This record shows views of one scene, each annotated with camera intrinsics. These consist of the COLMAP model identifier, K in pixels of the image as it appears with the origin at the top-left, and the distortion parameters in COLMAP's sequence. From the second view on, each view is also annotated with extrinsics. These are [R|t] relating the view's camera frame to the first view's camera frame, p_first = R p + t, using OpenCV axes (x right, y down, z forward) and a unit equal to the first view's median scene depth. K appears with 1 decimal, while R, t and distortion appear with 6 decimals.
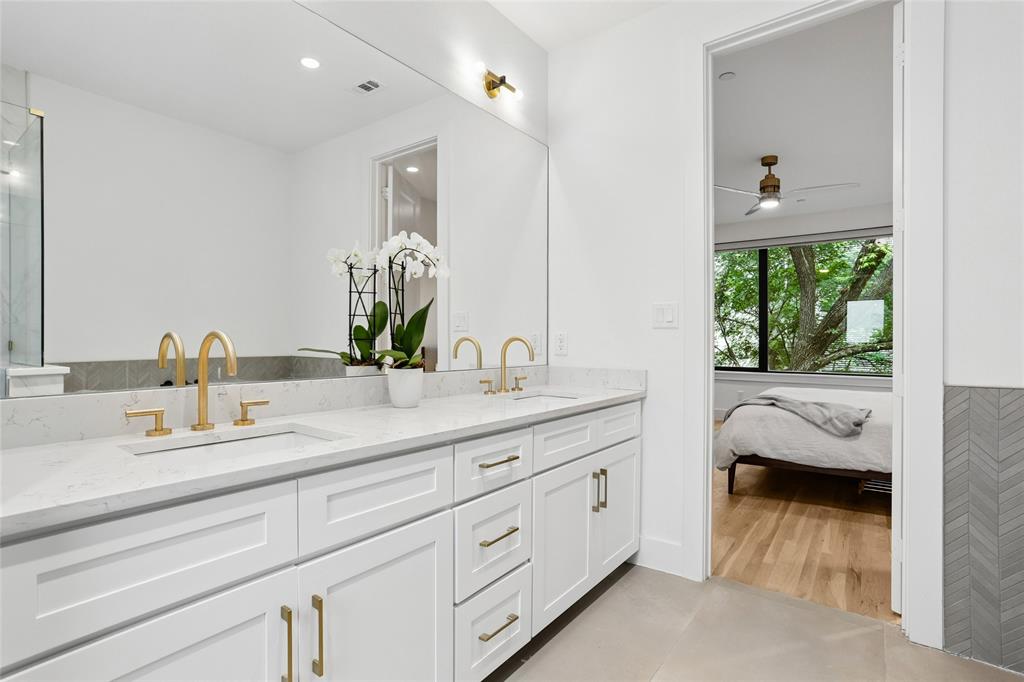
lens RADIAL K [[487.9, 0, 513.9], [0, 487.9, 344.4], [0, 0, 1]] dist [-0.006428, -0.000191]
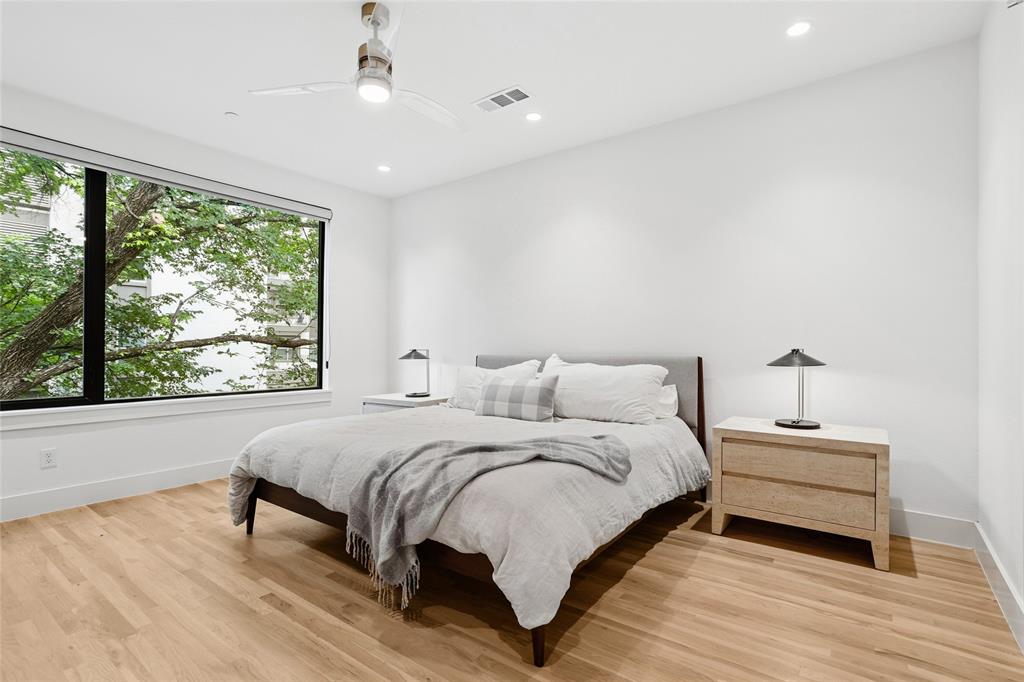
lens RADIAL K [[487.9, 0, 512.0], [0, 487.9, 347.1], [0, 0, 1]] dist [-0.006428, -0.000191]
pose [[-0.013771, 0.008857, 0.999866, -0.040644], [-0.003893, 0.999953, -0.008911, -0.001116], [-0.999898, -0.004015, -0.013736, 1.153003]]
